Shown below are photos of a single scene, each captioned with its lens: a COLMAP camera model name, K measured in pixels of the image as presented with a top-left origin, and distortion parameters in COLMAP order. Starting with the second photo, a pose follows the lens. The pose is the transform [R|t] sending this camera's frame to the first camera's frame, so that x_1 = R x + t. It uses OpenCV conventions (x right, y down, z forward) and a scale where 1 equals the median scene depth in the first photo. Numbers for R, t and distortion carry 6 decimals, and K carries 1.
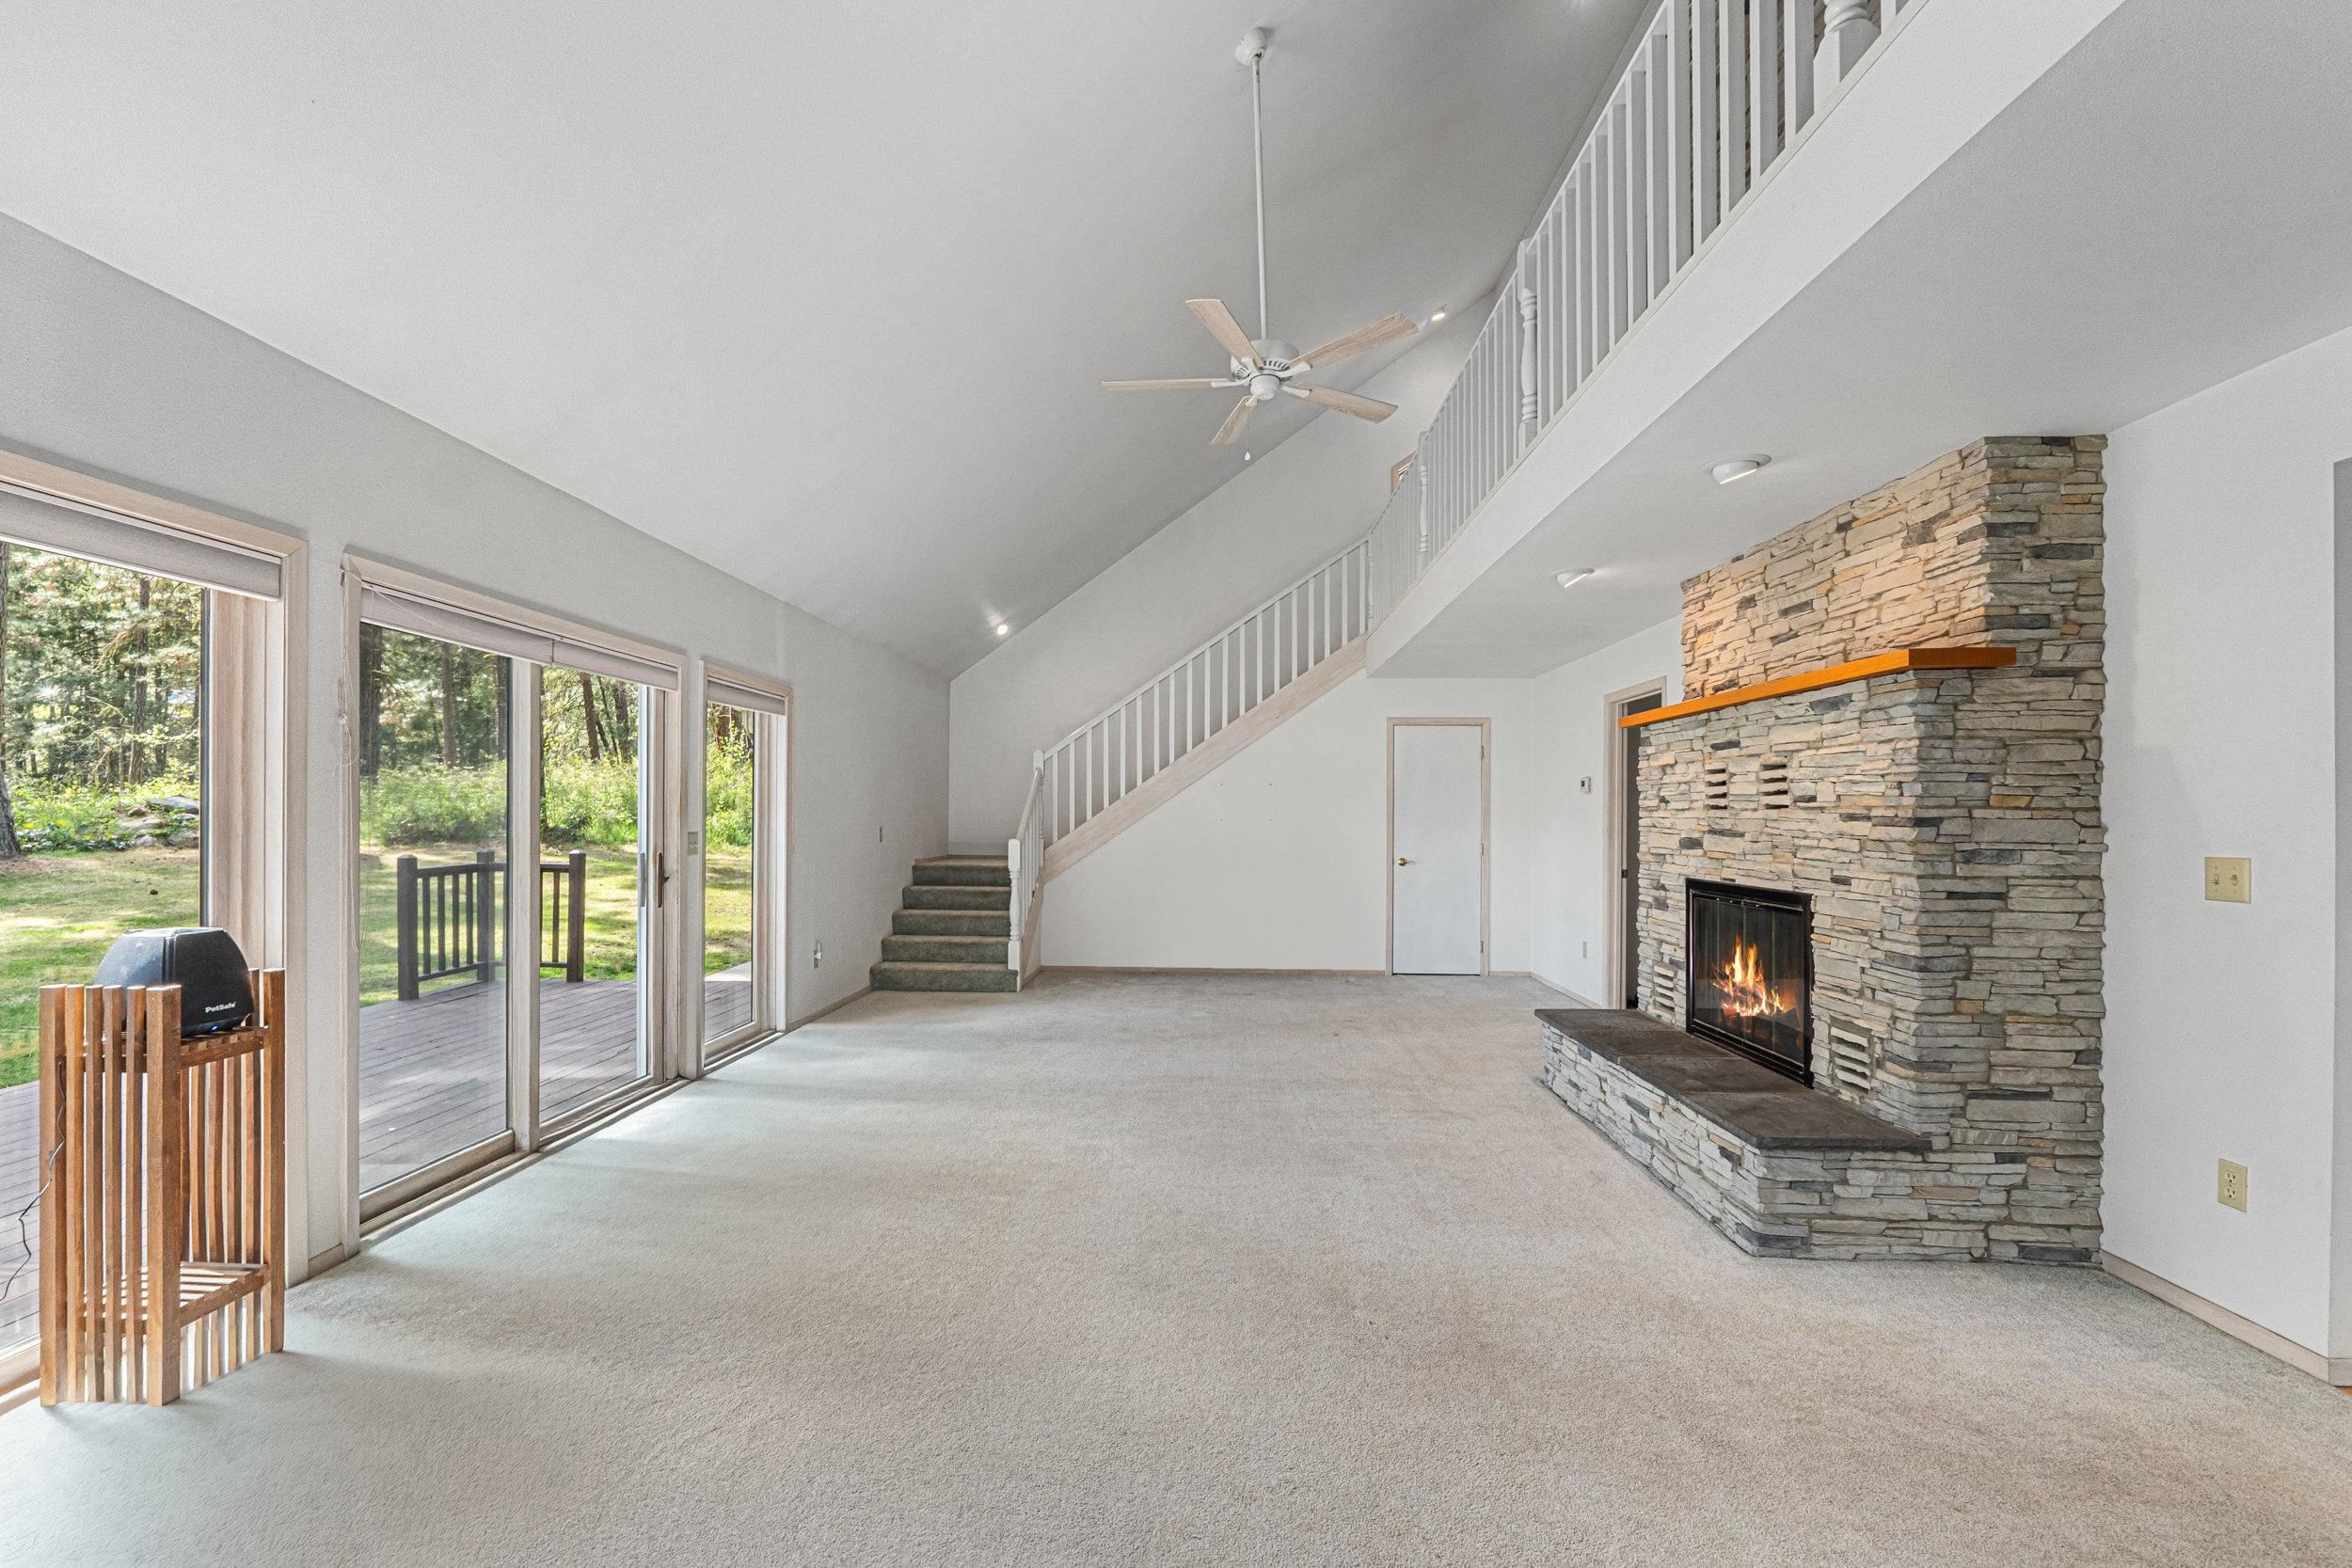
lens RADIAL K [[989.8, 0, 1159.7], [0, 989.8, 811.0], [0, 0, 1]] dist [-0.006971, -0.000647]
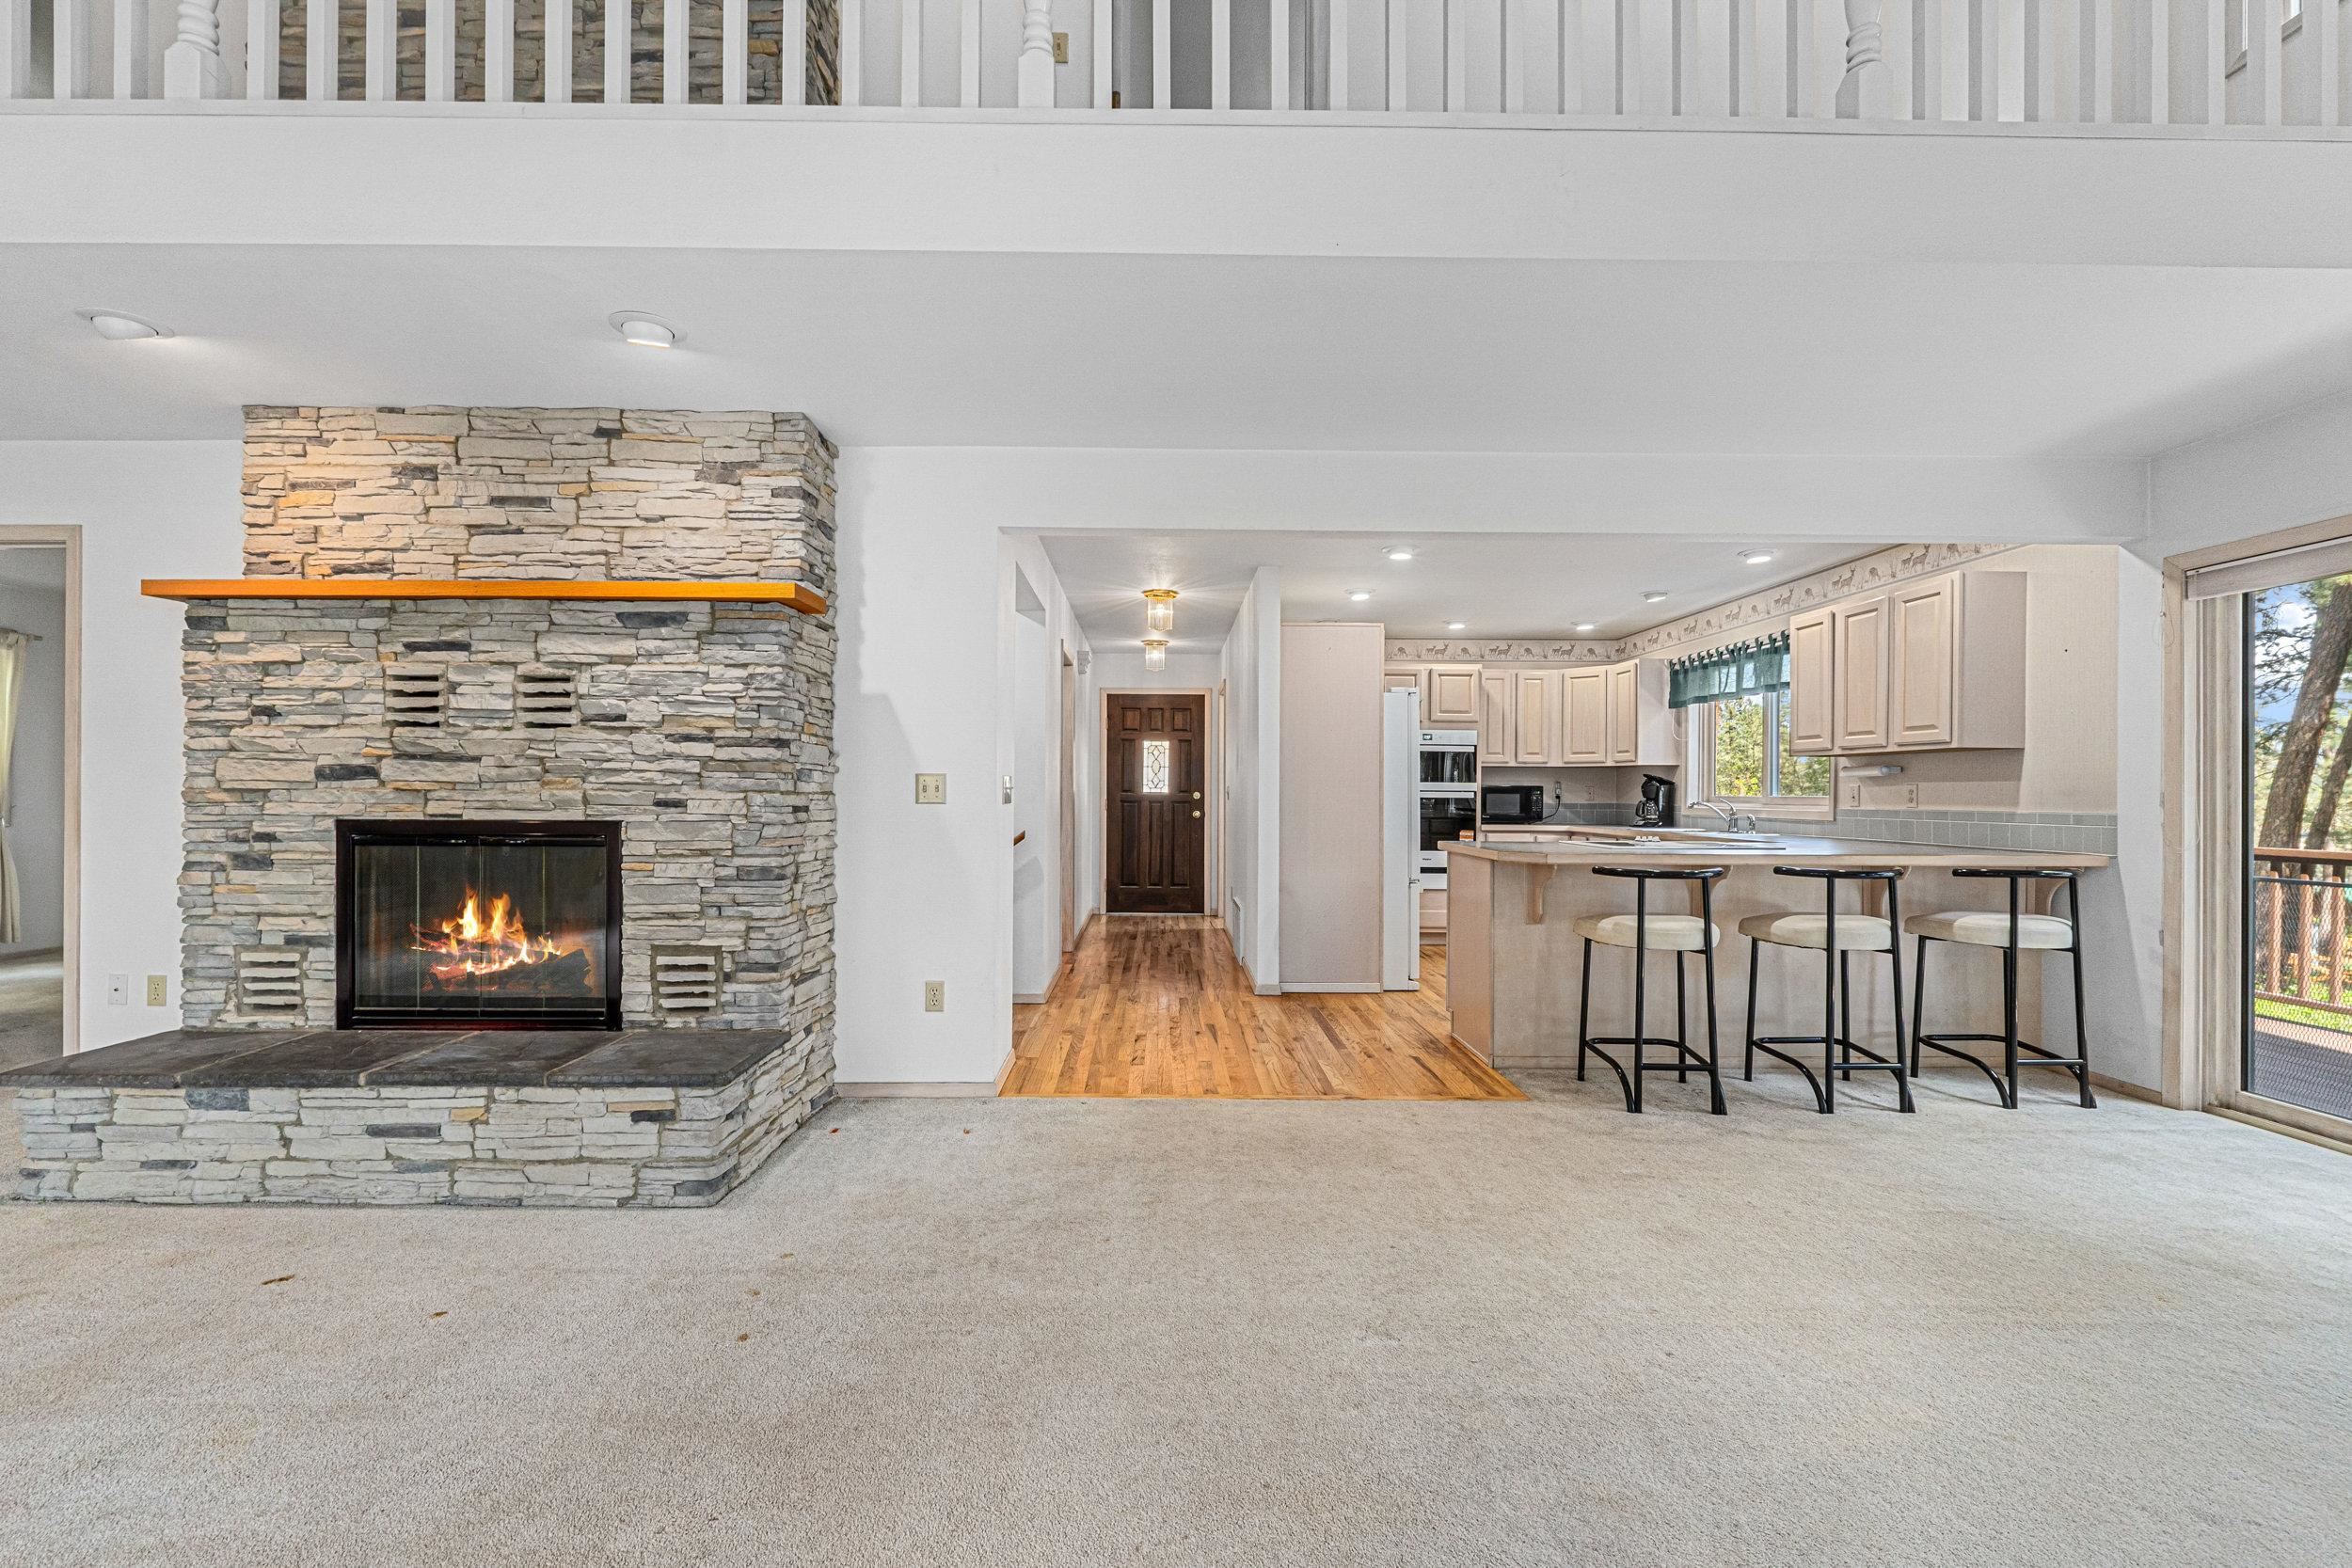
lens RADIAL K [[989.8, 0, 1163.6], [0, 989.8, 792.5], [0, 0, 1]] dist [-0.006971, -0.000647]
pose [[-0.068356, -0.001973, 0.997659, -0.310301], [-0.009237, 0.999956, 0.001345, 0.053920], [-0.997618, -0.009124, -0.068371, 0.578656]]
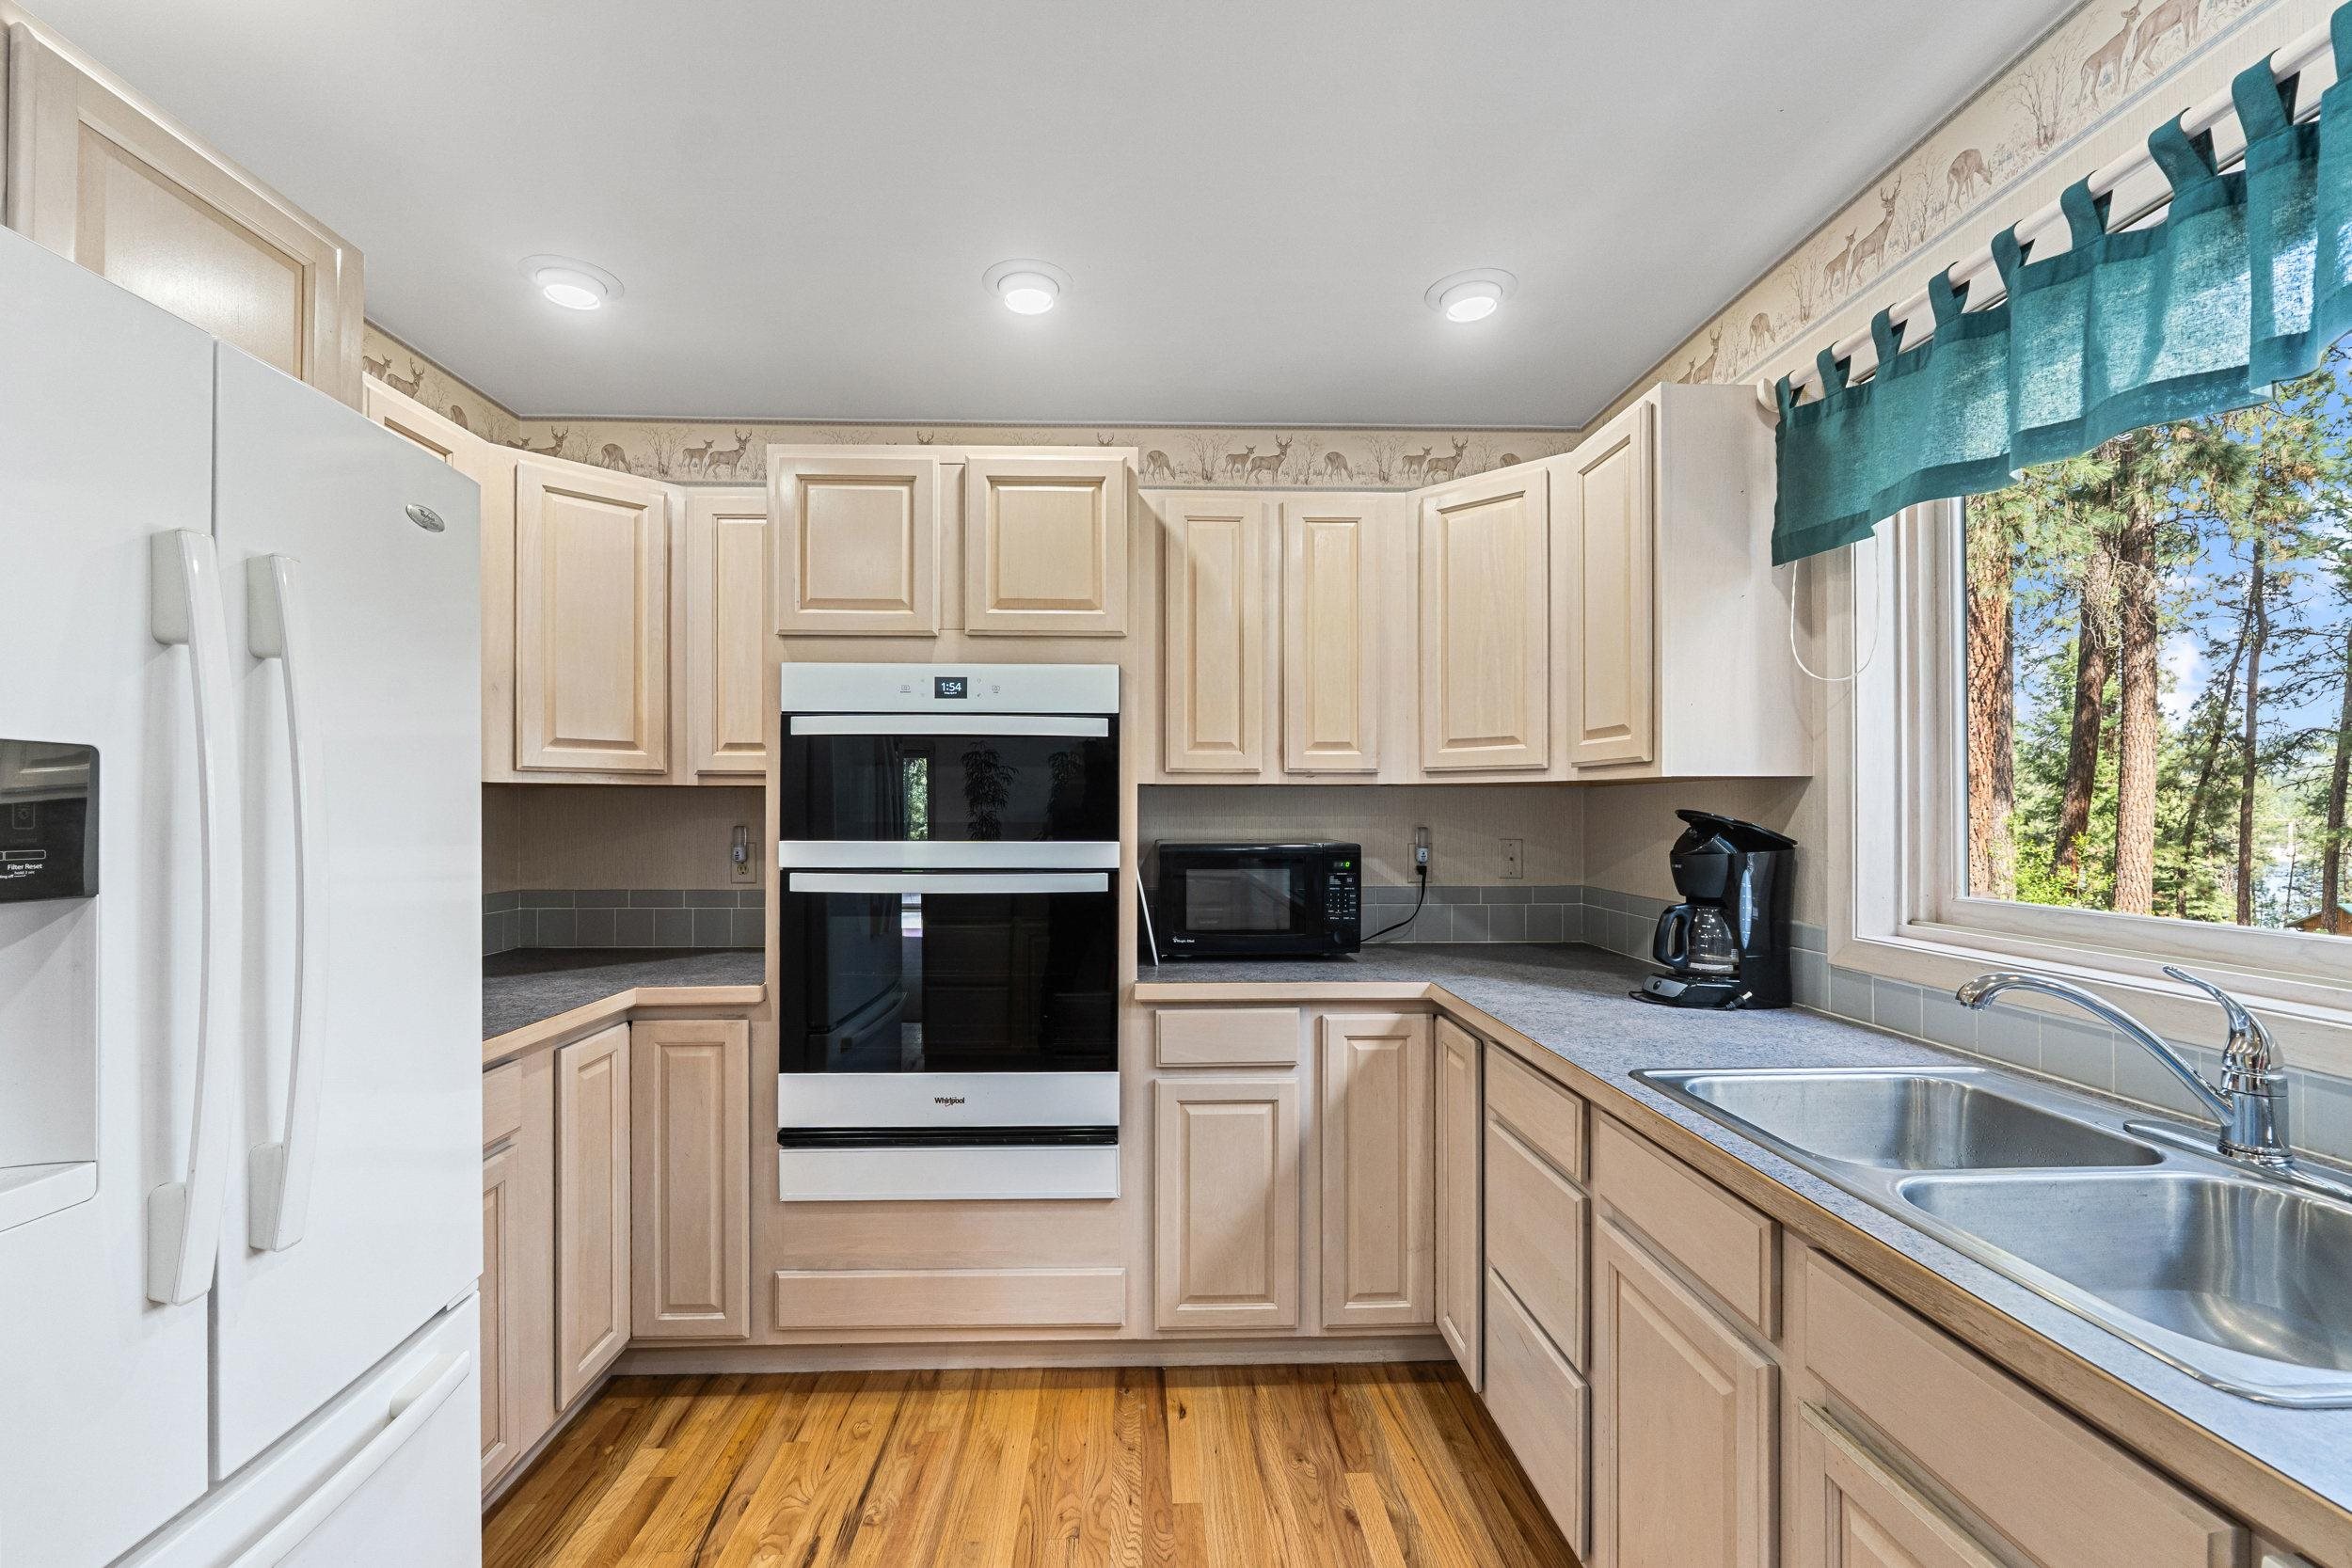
lens RADIAL K [[989.8, 0, 1163.5], [0, 989.8, 802.7], [0, 0, 1]] dist [-0.006971, -0.000647]
pose [[-0.092074, 0.006011, 0.995734, 1.233905], [-0.002916, 0.999976, -0.006307, 0.006148], [-0.995748, -0.003485, -0.092055, -0.263870]]
